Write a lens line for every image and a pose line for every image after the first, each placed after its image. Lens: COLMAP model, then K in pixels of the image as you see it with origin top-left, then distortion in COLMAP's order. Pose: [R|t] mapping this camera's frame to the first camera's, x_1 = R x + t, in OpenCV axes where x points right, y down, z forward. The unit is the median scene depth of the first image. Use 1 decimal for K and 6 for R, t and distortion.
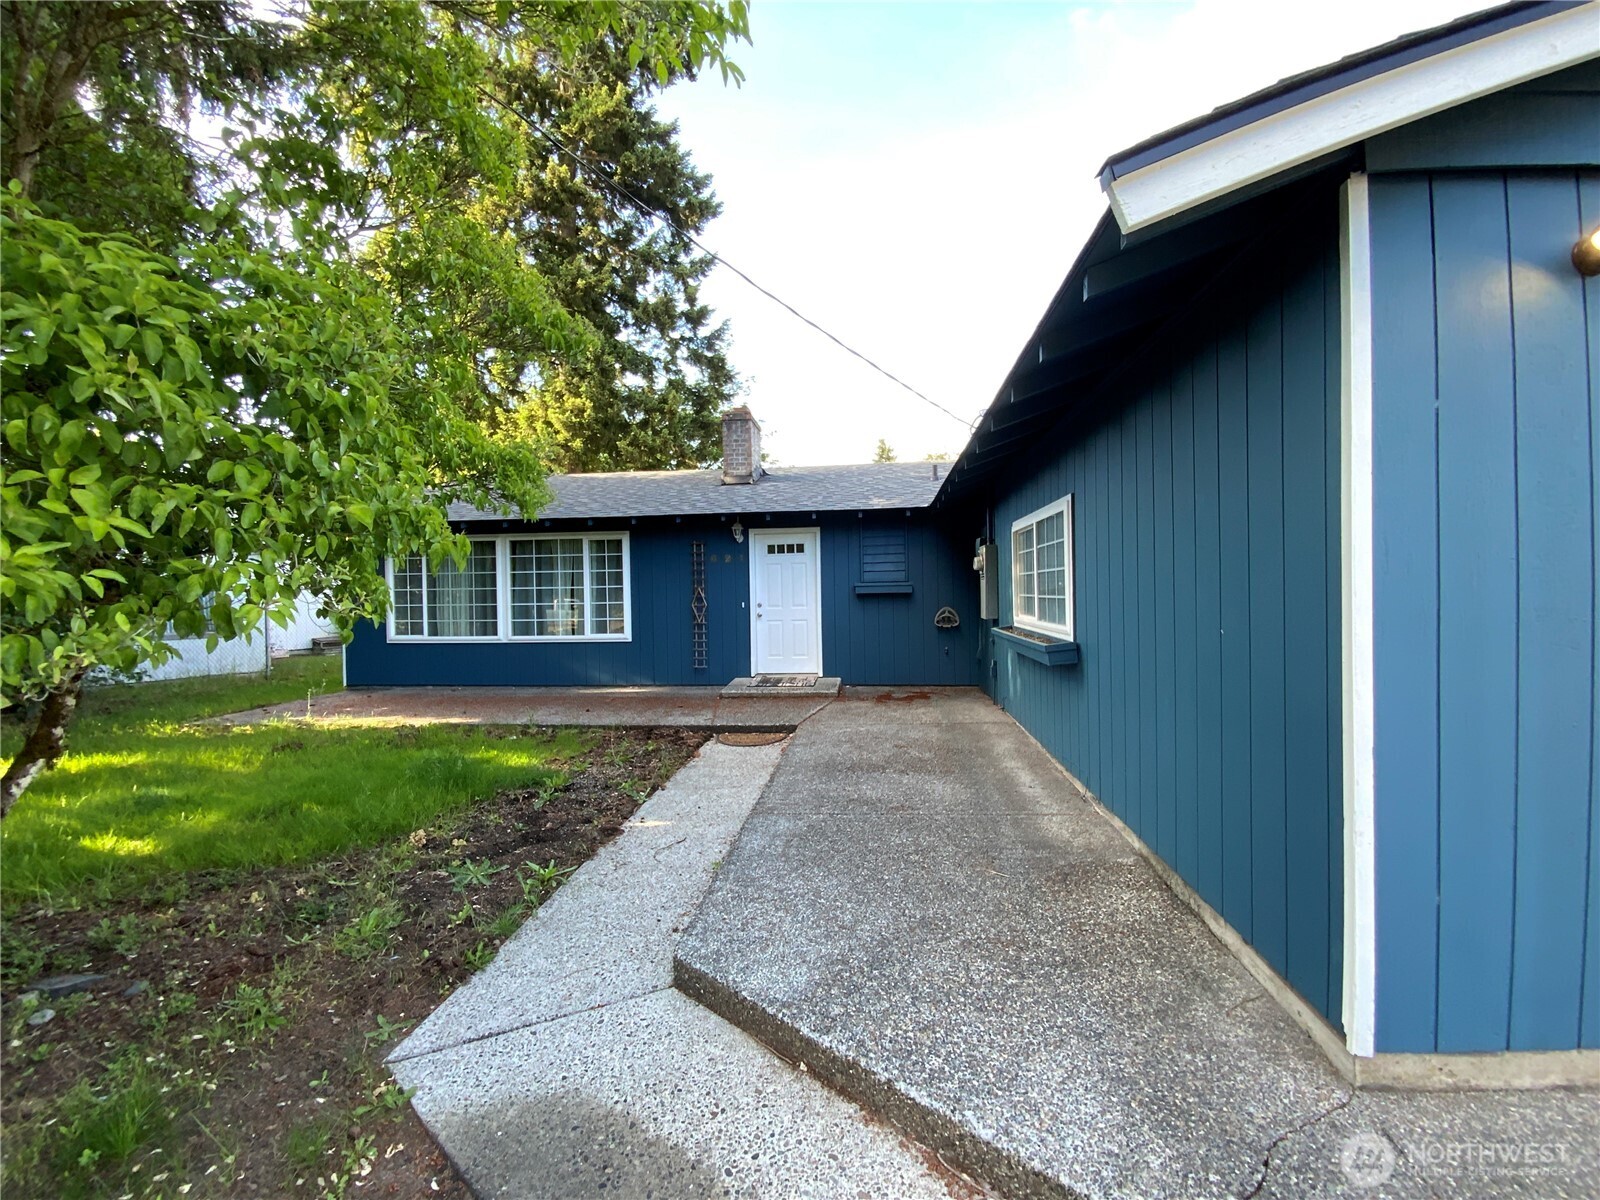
lens RADIAL K [[648.9, 0, 800.0], [0, 648.9, 600.0], [0, 0, 1]] dist [0.007500, -0.010378]
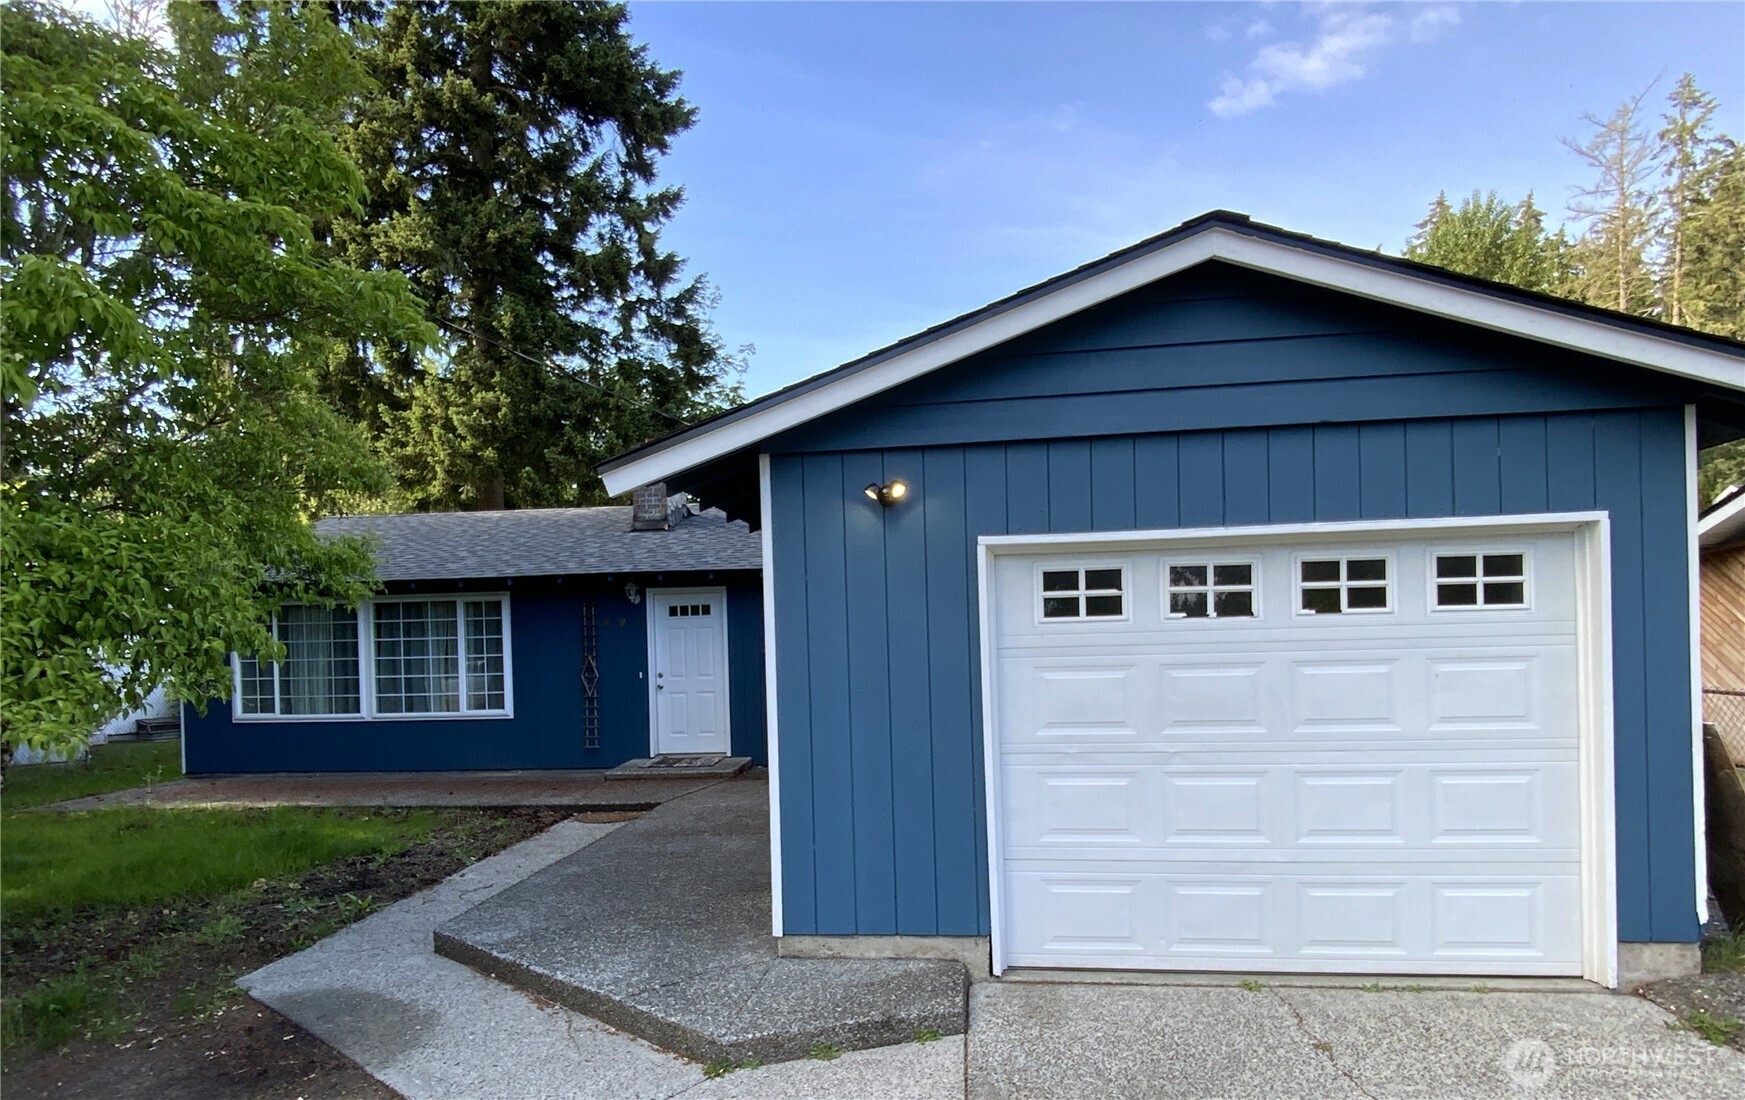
lens RADIAL K [[1012.3, 0, 874.0], [0, 1012.3, 654.9], [0, 0, 1]] dist [0.016578, -0.026578]
pose [[0.999965, -0.008001, -0.002430, 0.223228], [0.007993, 0.999962, -0.003371, -0.012395], [0.002457, 0.003351, 0.999991, -0.350473]]
